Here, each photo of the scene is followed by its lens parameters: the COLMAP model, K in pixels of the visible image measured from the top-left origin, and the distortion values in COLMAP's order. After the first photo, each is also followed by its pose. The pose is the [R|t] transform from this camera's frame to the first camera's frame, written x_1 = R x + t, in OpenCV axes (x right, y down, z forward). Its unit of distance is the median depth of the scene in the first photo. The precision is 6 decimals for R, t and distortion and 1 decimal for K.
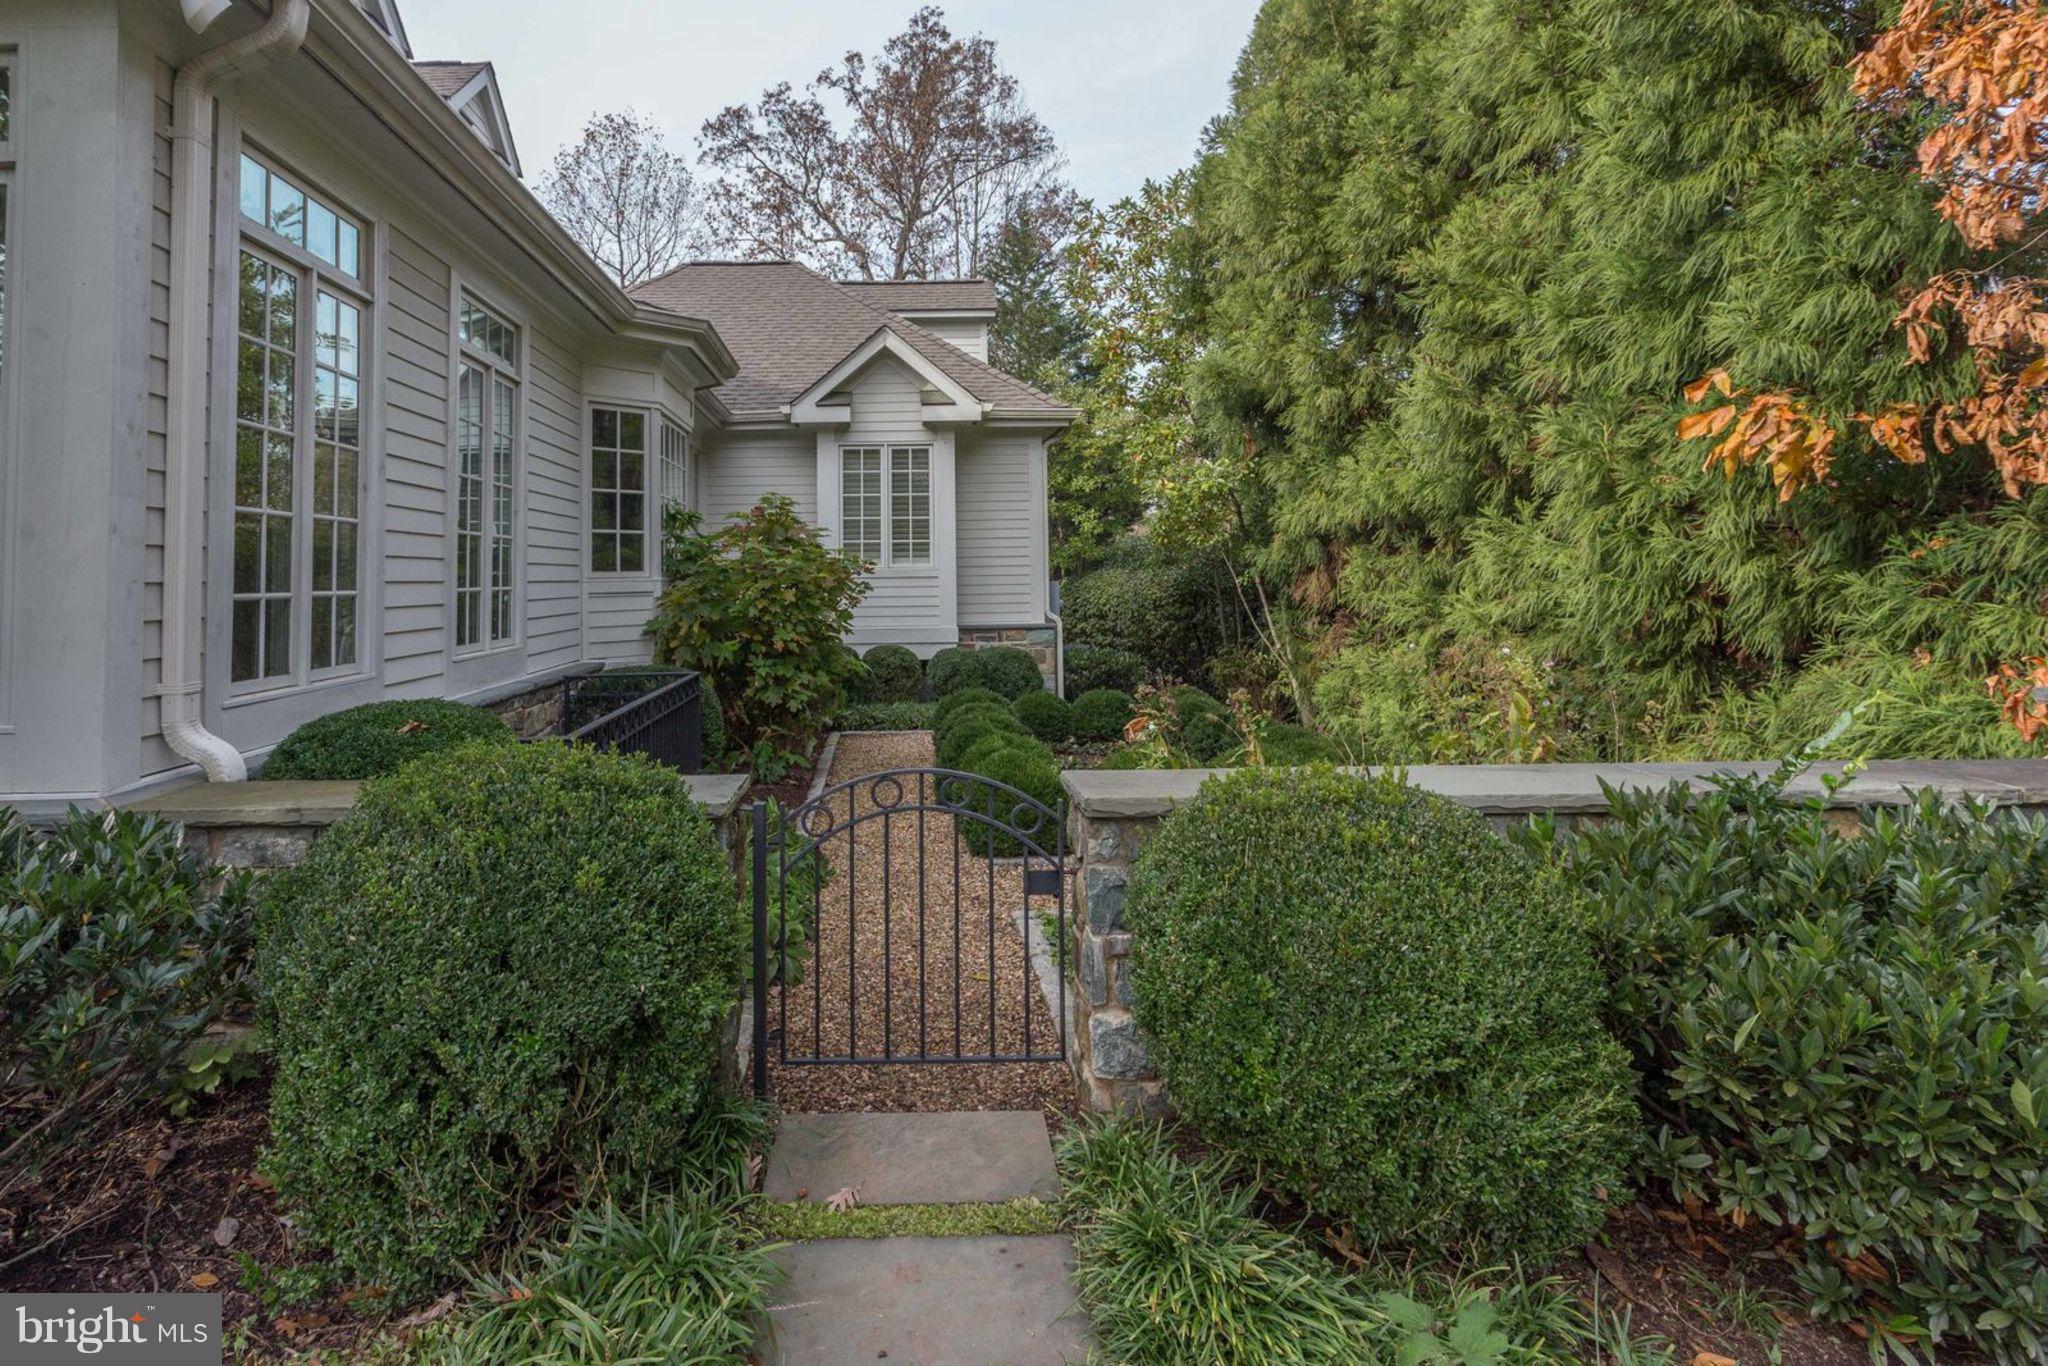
lens RADIAL K [[993.4, 0, 858.5], [0, 993.4, 524.0], [0, 0, 1]] dist [0.002684, 0.001373]
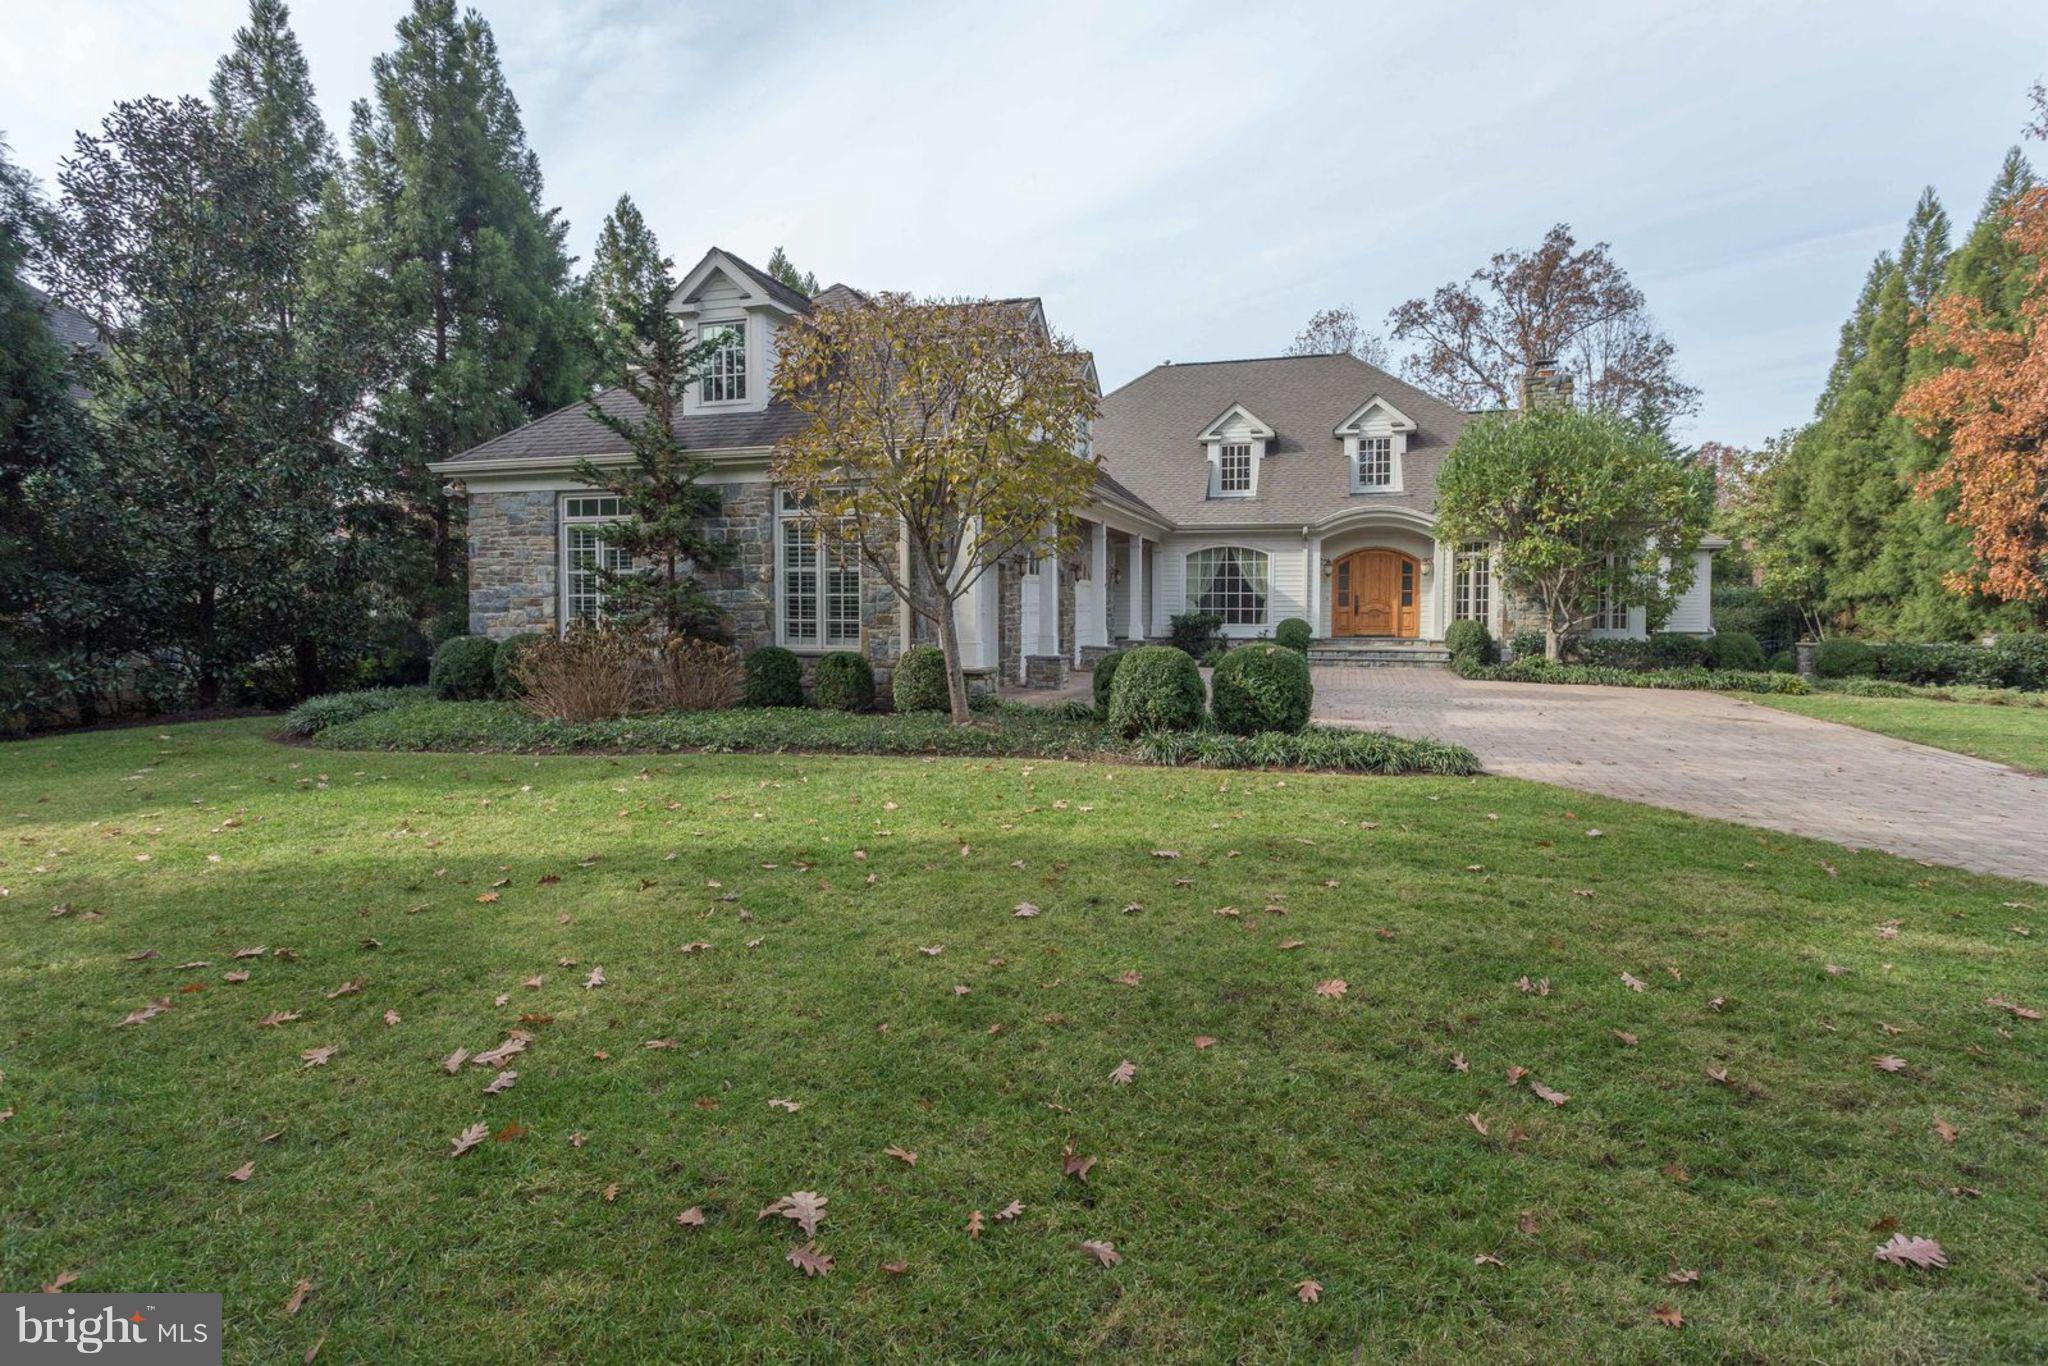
lens RADIAL K [[993.4, 0, 1035.5], [0, 993.4, 620.1], [0, 0, 1]] dist [0.002684, 0.001373]
pose [[0.967637, 0.016558, -0.251802, -0.790720], [0.000834, 0.997630, 0.068808, -0.094382], [0.252345, -0.066791, 0.965329, -1.736566]]
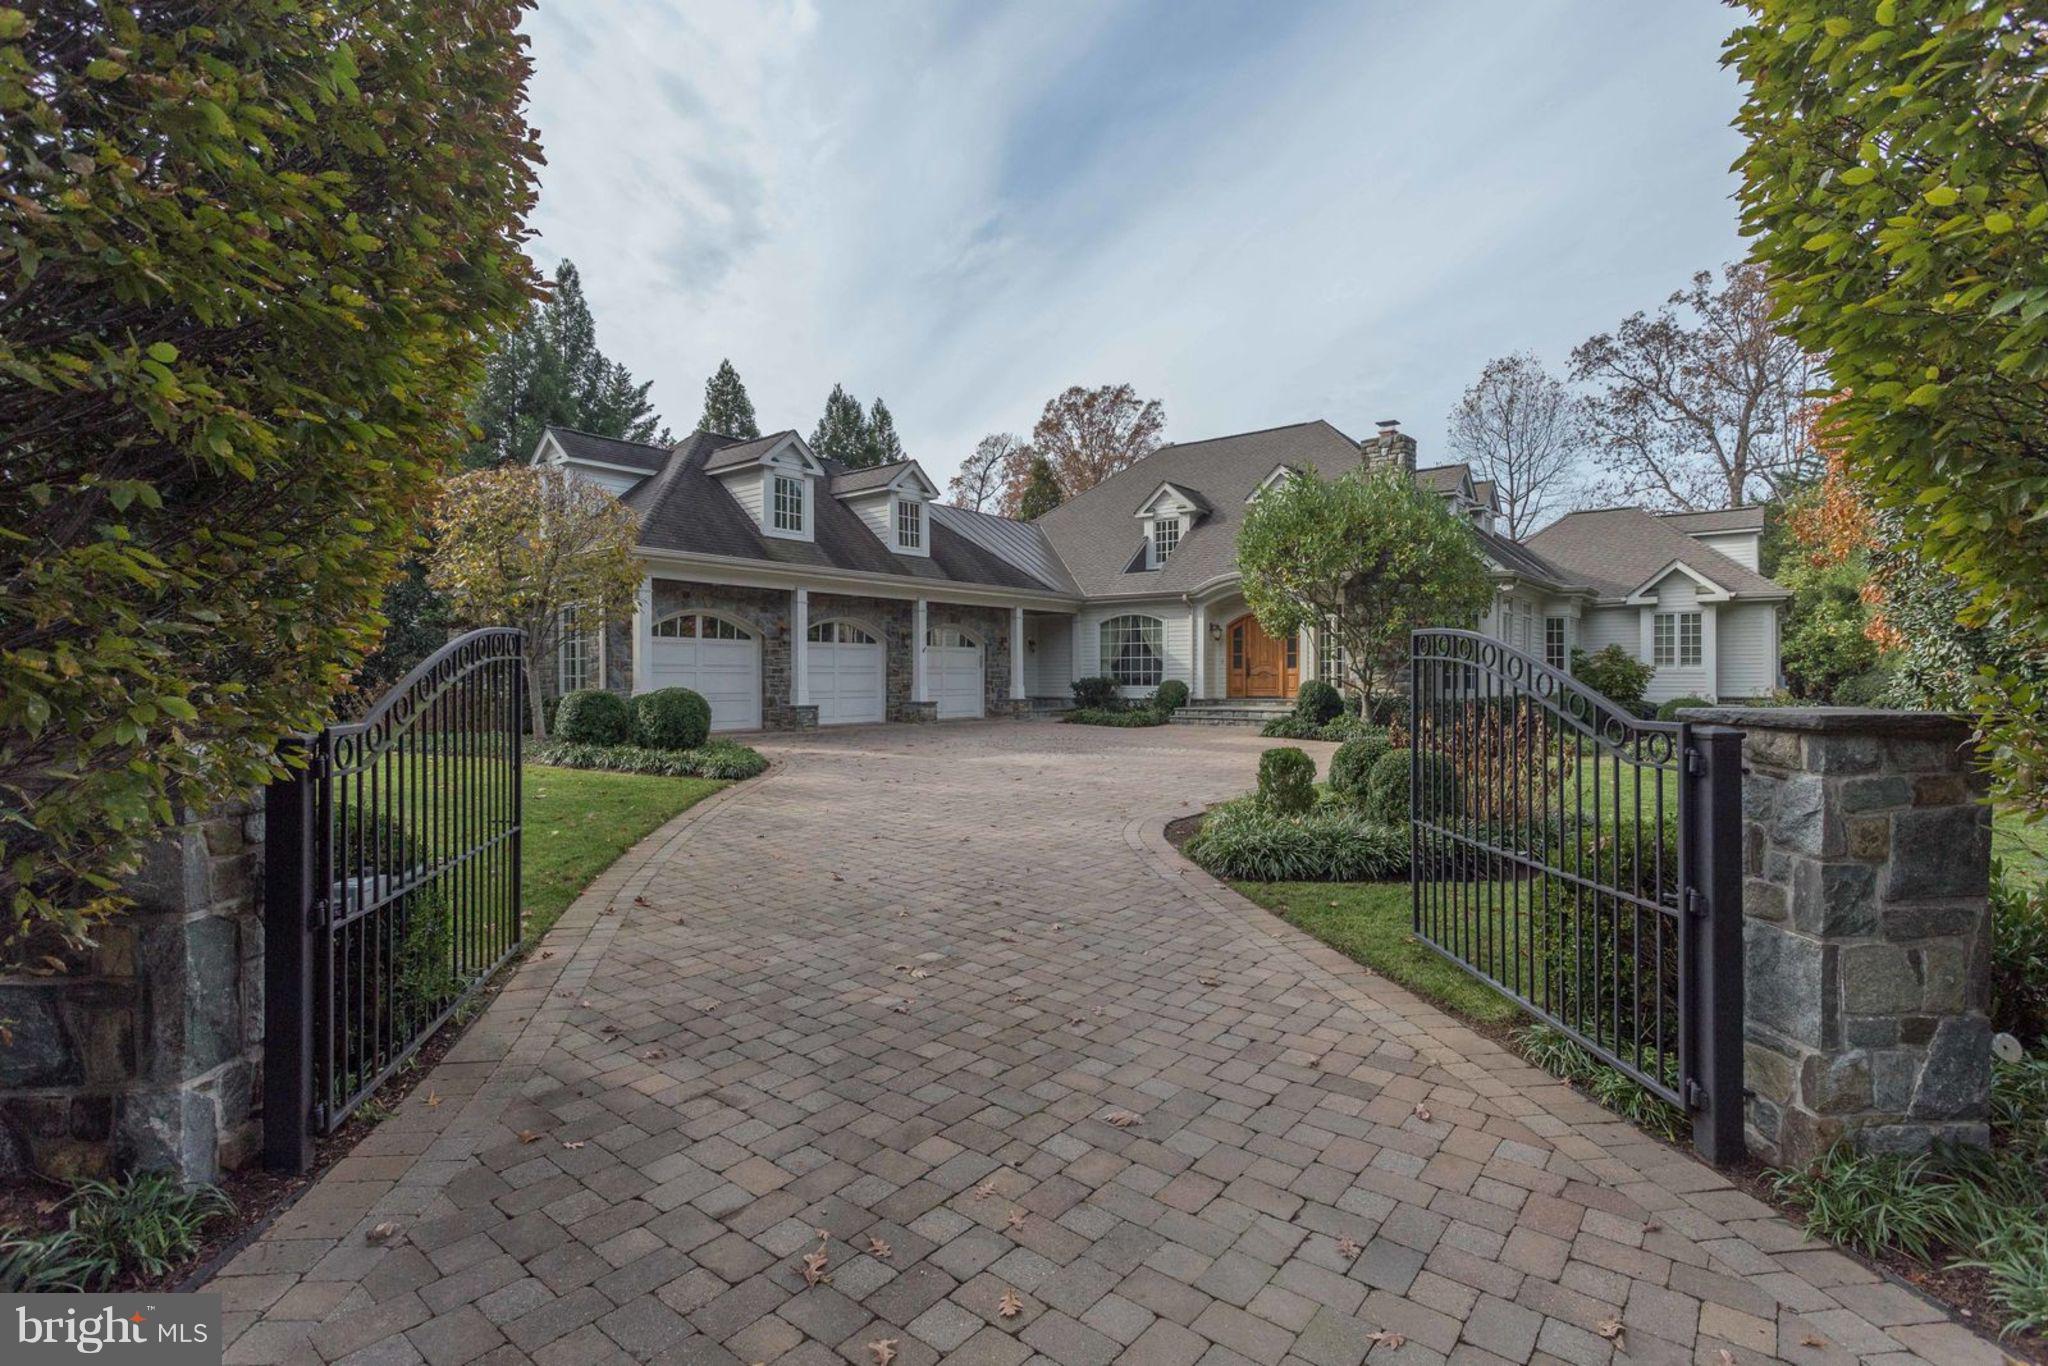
lens RADIAL K [[993.4, 0, 1054.8], [0, 993.4, 681.3], [0, 0, 1]] dist [0.002684, 0.001373]
pose [[0.813203, 0.010291, -0.581890, 0.191147], [0.024106, 0.998390, 0.051345, -0.075113], [0.581481, -0.055781, 0.811645, -1.588542]]
